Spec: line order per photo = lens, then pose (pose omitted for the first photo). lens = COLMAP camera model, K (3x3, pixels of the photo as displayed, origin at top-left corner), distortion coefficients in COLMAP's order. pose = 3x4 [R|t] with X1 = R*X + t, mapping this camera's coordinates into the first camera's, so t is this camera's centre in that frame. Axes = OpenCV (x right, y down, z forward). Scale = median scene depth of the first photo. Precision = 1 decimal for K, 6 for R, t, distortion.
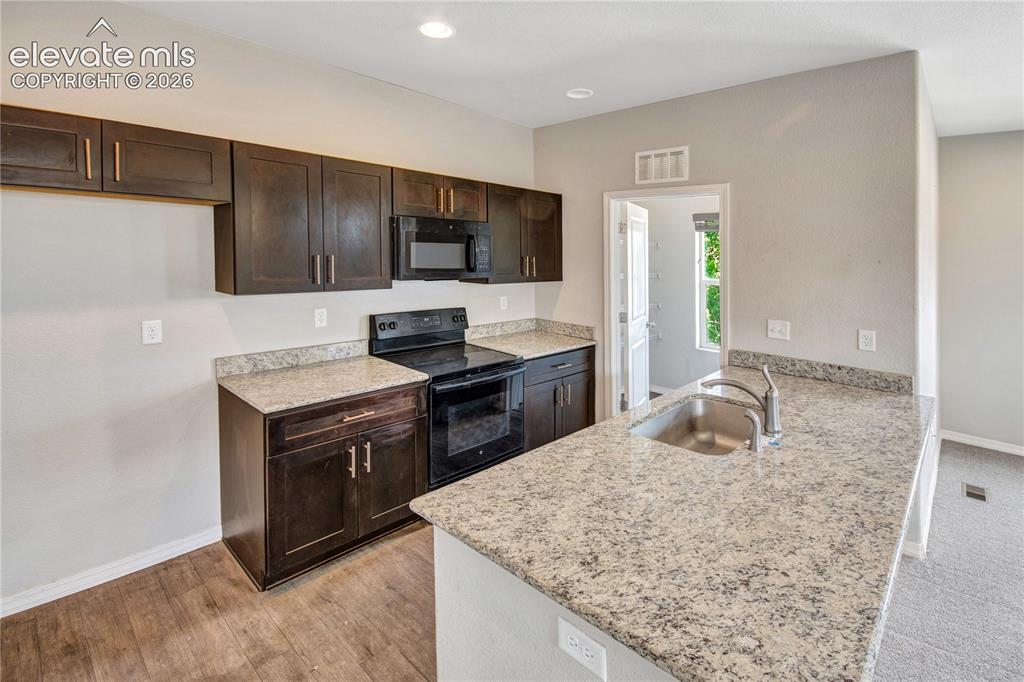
lens RADIAL K [[473.0, 0, 514.0], [0, 473.0, 331.9], [0, 0, 1]] dist [0.012655, 0.000003]
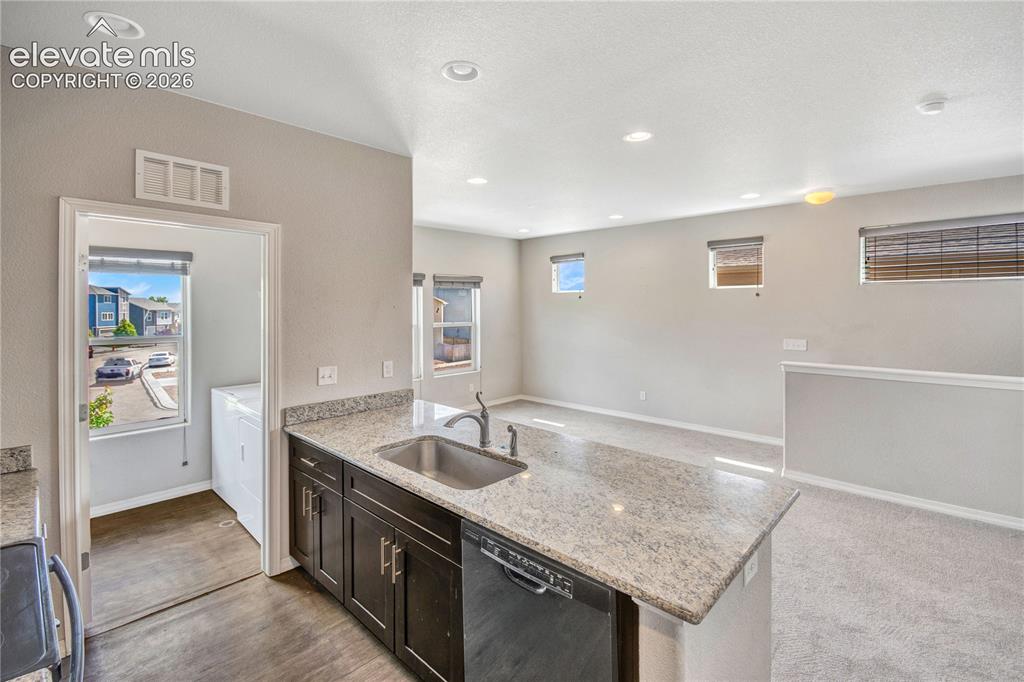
lens RADIAL K [[473.0, 0, 538.6], [0, 473.0, 315.3], [0, 0, 1]] dist [0.012655, 0.000003]
pose [[-0.028585, -0.040489, 0.998771, -0.803898], [0.163381, 0.985553, 0.044629, -0.178732], [-0.986149, 0.164456, -0.021557, 0.973228]]
